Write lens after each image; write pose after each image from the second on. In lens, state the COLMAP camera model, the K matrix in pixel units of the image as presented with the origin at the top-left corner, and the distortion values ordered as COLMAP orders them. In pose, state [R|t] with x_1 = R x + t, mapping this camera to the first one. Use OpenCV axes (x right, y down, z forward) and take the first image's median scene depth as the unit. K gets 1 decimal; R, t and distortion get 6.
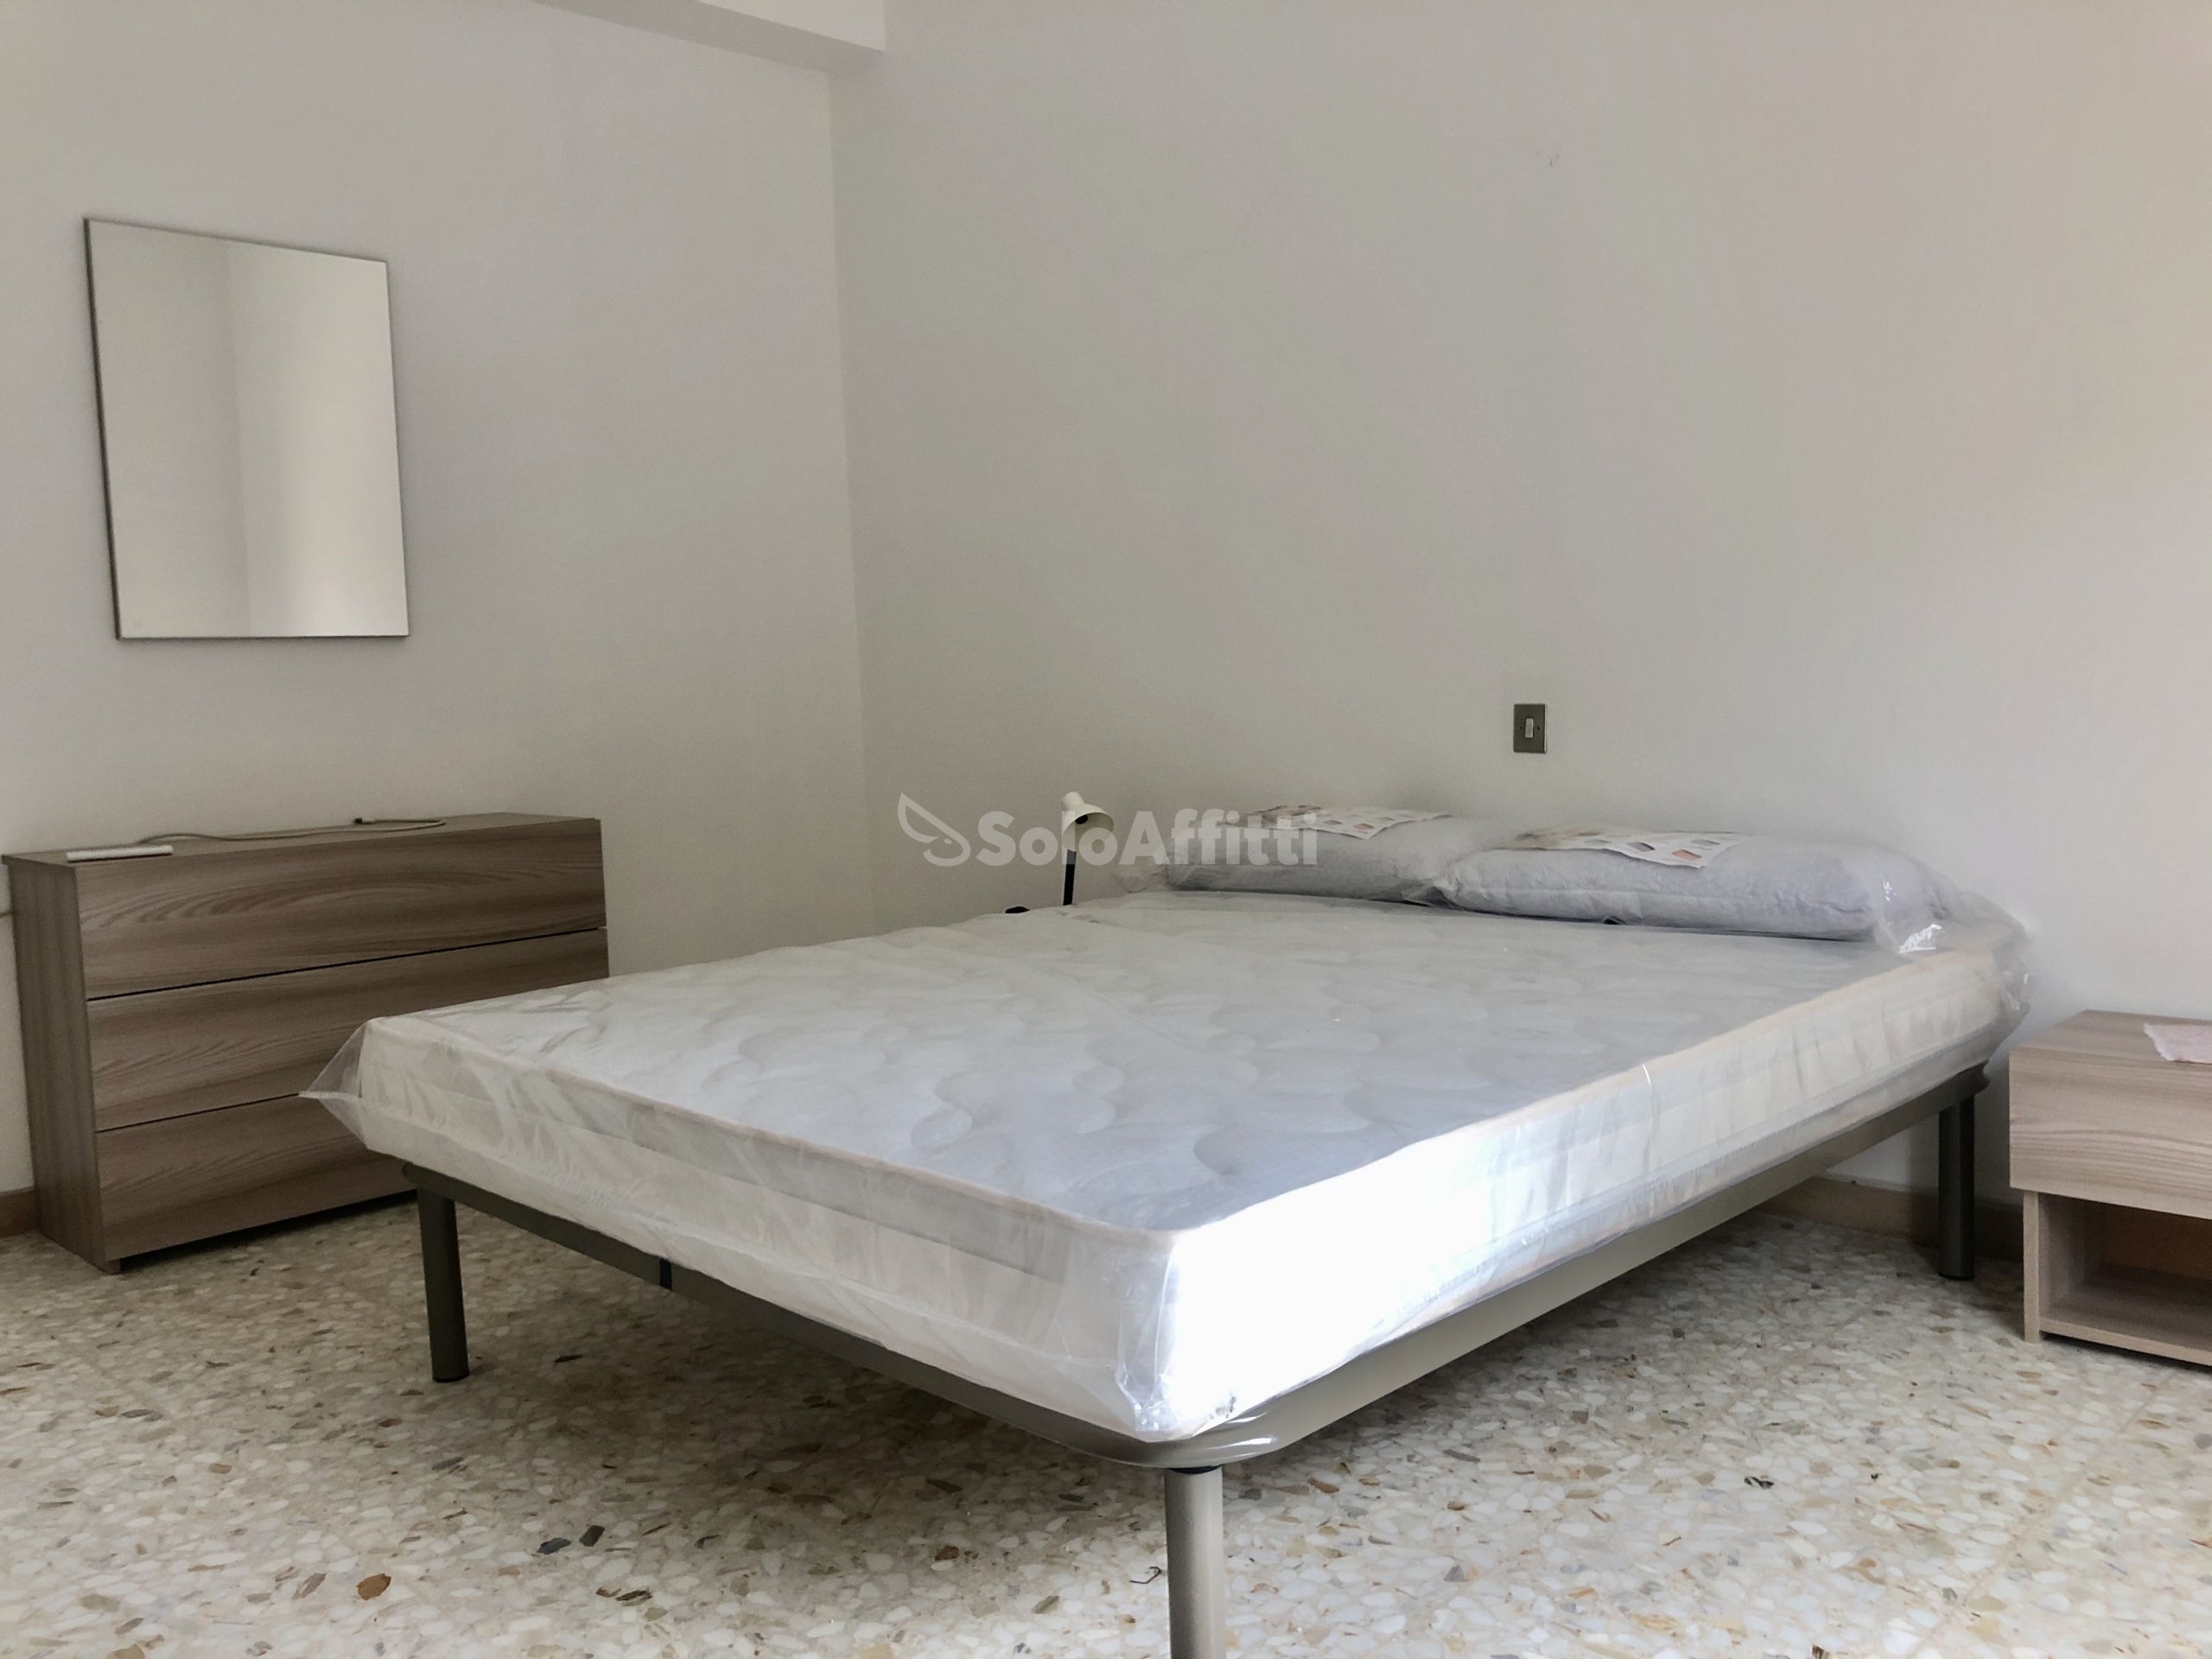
lens RADIAL K [[1799.6, 0, 1093.2], [0, 1799.6, 838.6], [0, 0, 1]] dist [0.014720, 0.027981]
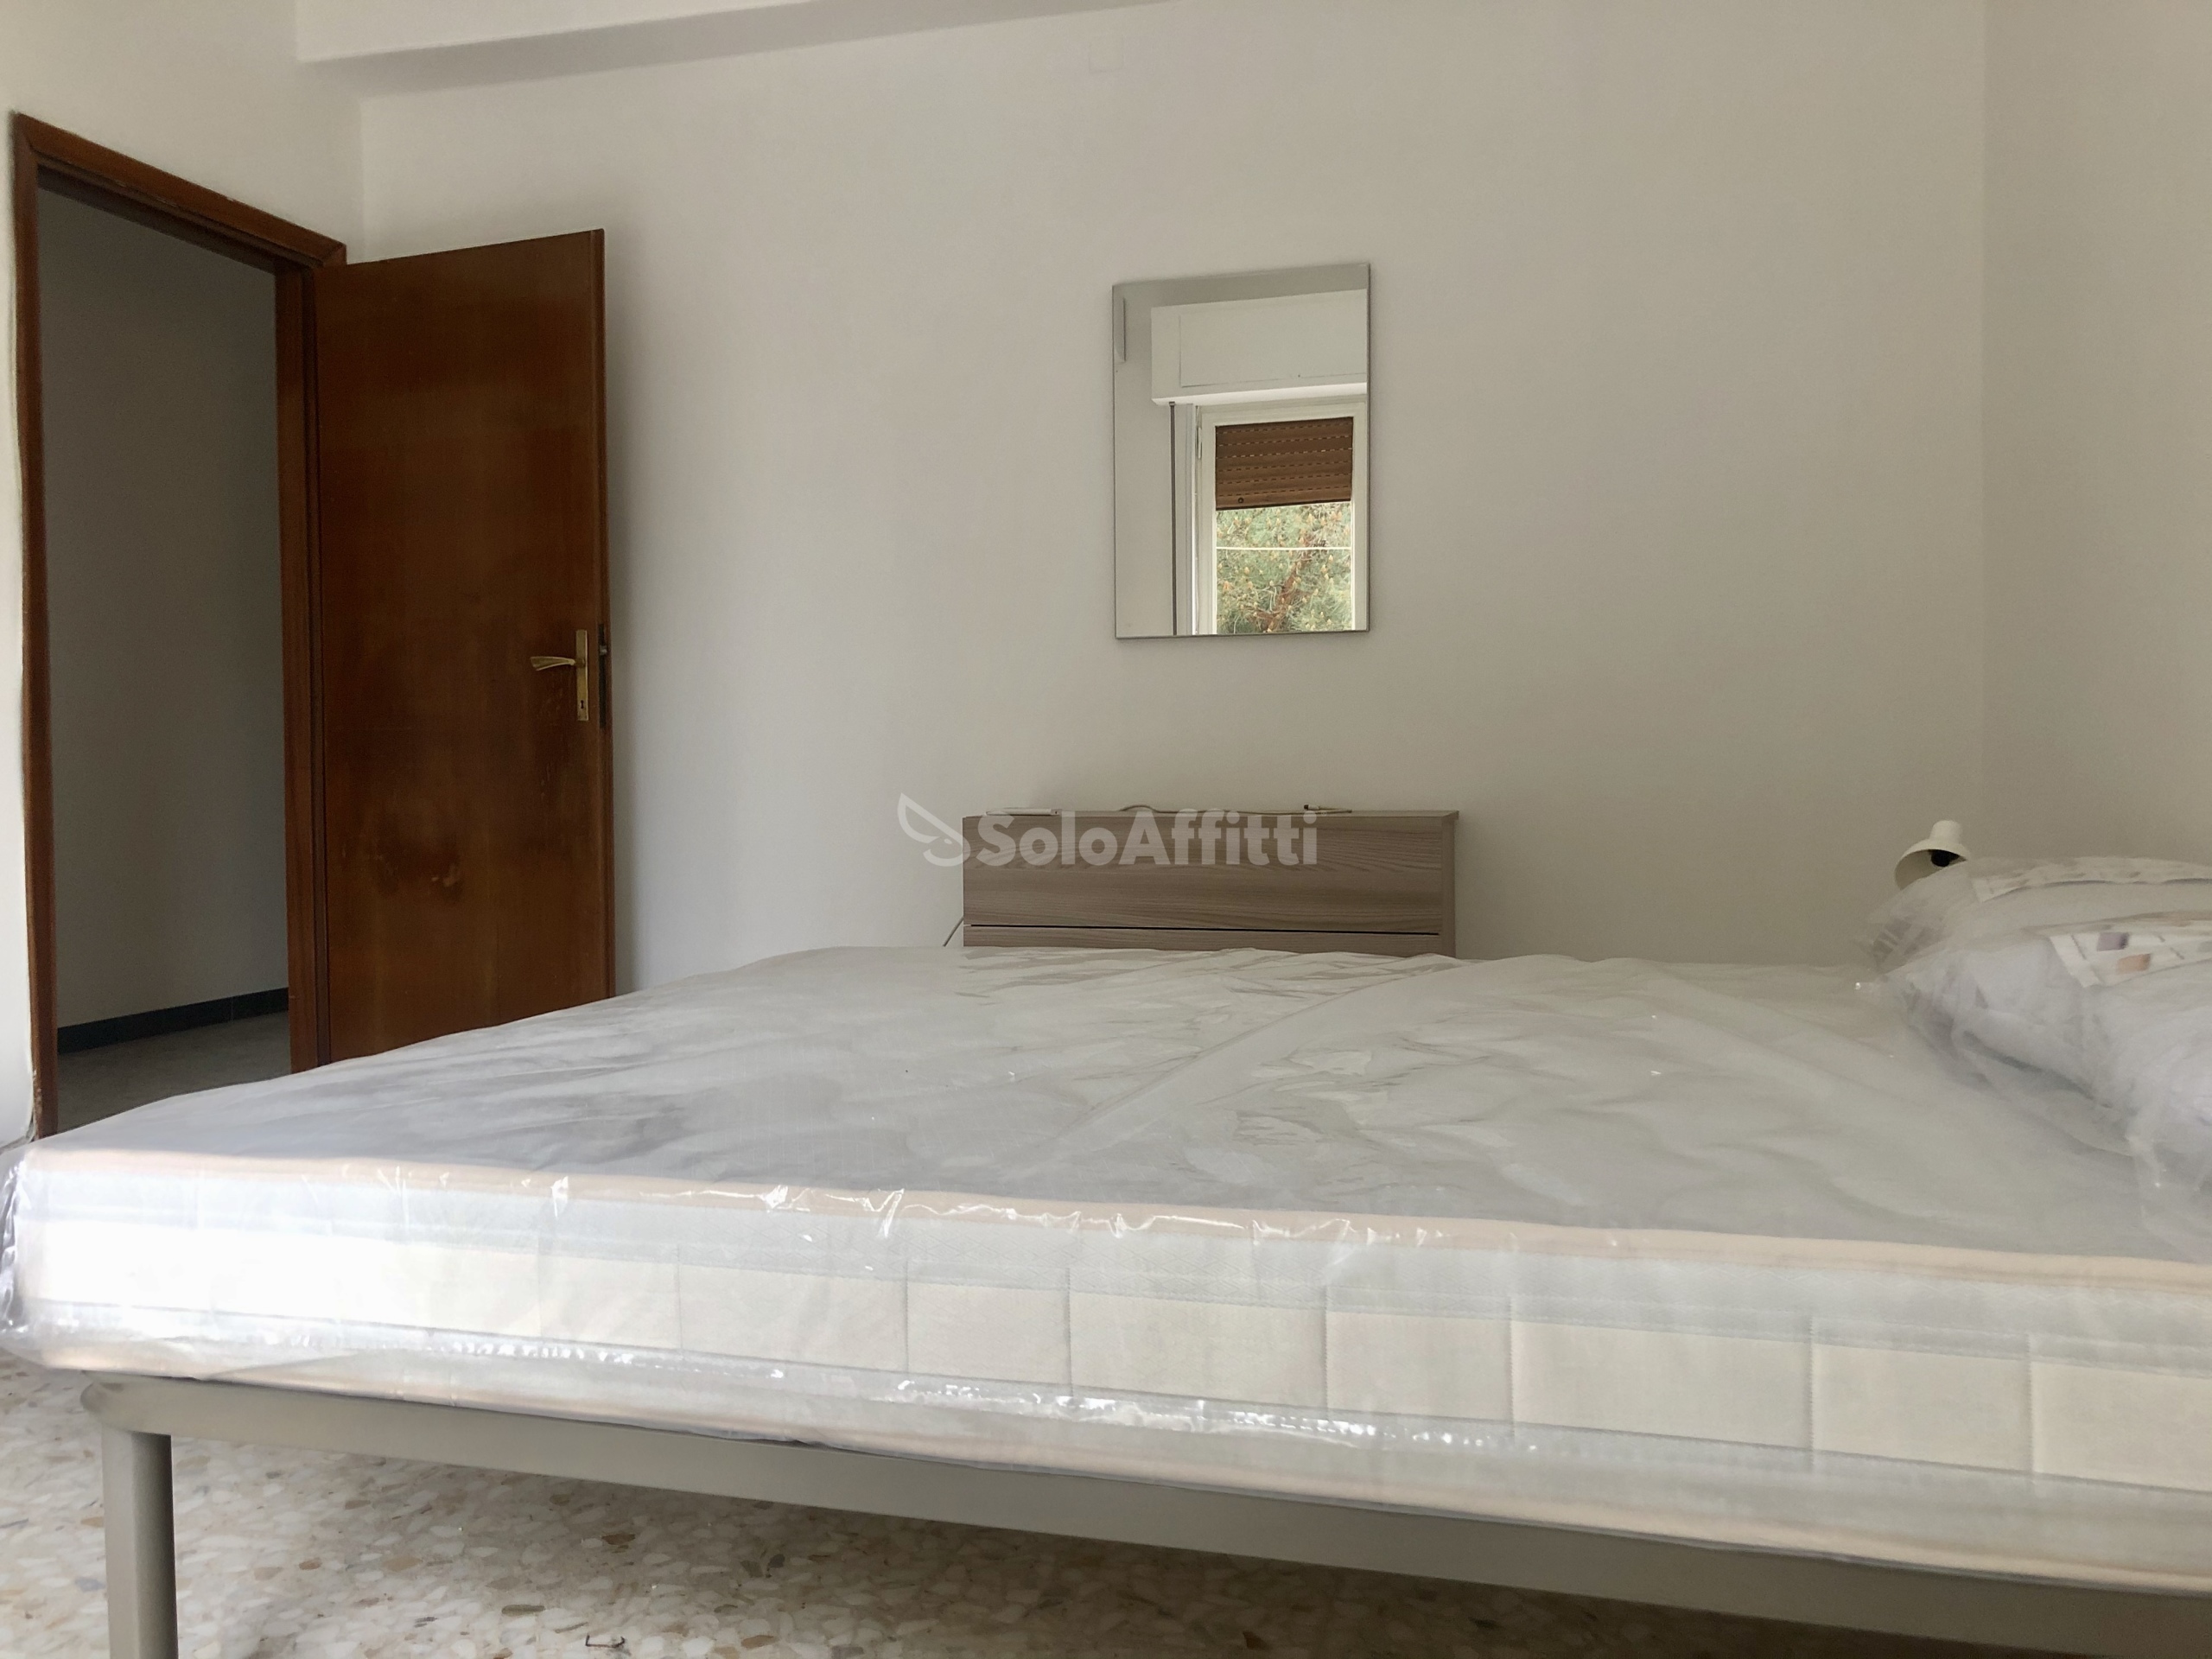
lens RADIAL K [[1799.6, 0, 1105.4], [0, 1799.6, 822.1], [0, 0, 1]] dist [0.014720, 0.027981]
pose [[0.479262, 0.053852, -0.876018, 0.837277], [-0.079678, 0.996664, 0.017678, -0.016993], [0.874048, 0.061327, 0.481954, 0.725743]]
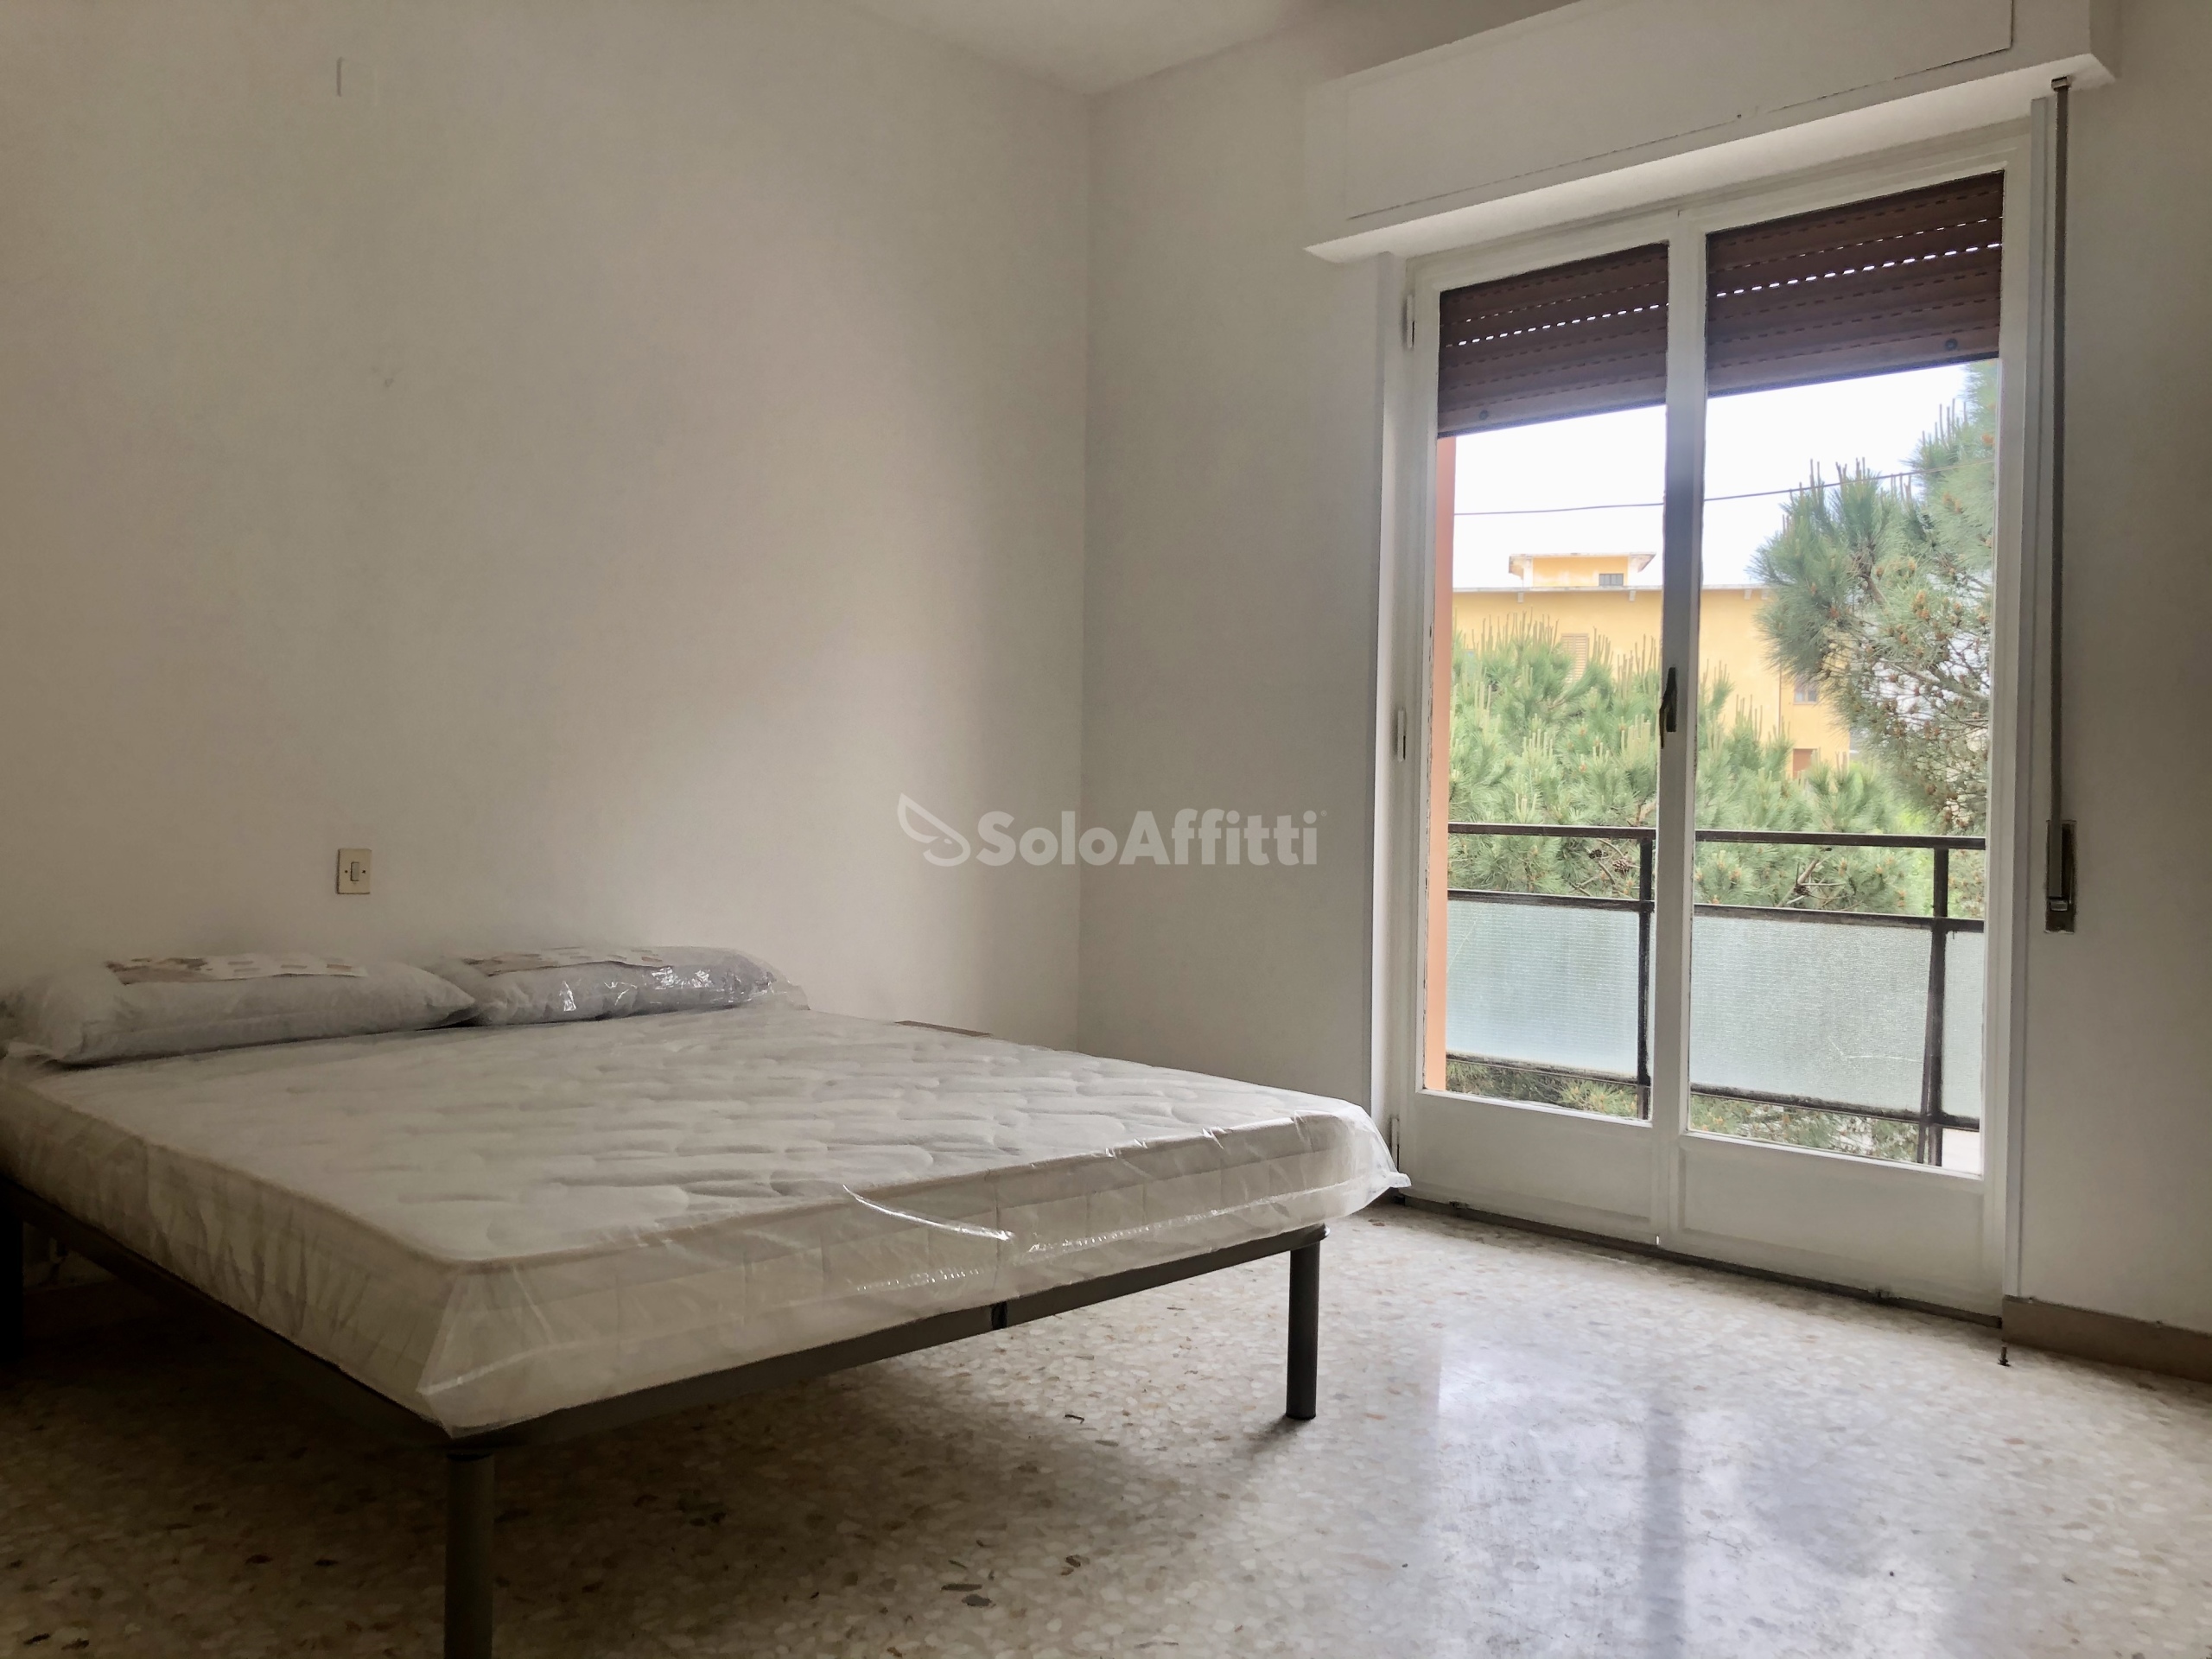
lens RADIAL K [[1799.6, 0, 1096.7], [0, 1799.6, 826.6], [0, 0, 1]] dist [0.014720, 0.027981]
pose [[0.005105, 0.015596, 0.999865, -1.415576], [0.068560, 0.997520, -0.015909, -0.060555], [-0.997634, 0.068632, 0.004023, 0.890052]]
